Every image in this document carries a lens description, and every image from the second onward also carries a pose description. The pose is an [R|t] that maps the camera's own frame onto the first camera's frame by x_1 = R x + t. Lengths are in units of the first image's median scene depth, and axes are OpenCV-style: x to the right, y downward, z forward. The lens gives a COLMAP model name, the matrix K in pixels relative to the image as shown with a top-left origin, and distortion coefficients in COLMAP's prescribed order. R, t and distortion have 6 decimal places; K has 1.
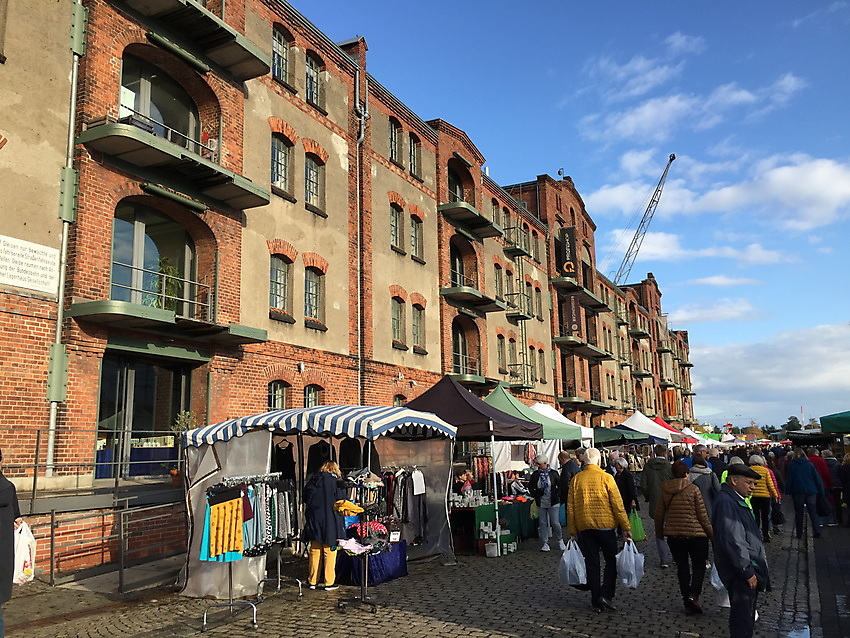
lens RADIAL K [[728.5, 0, 415.6], [0, 728.5, 303.2], [0, 0, 1]] dist [0.058807, -0.032929]
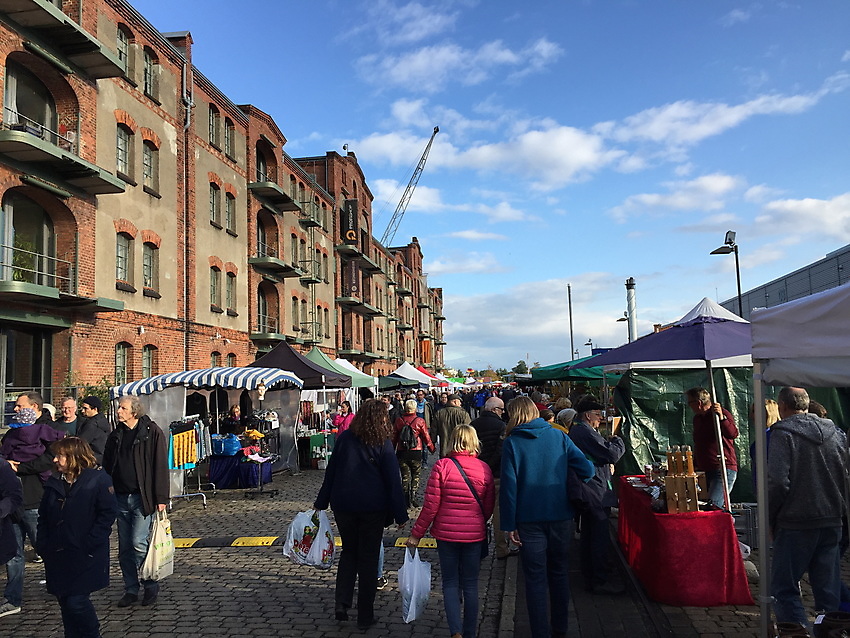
lens RADIAL K [[728.5, 0, 427.7], [0, 728.5, 317.9], [0, 0, 1]] dist [0.058807, -0.032929]
pose [[0.942861, 0.012963, 0.332934, -0.099048], [-0.043404, 0.995507, 0.084157, -0.042664], [-0.330347, -0.093799, 0.939187, -0.209393]]
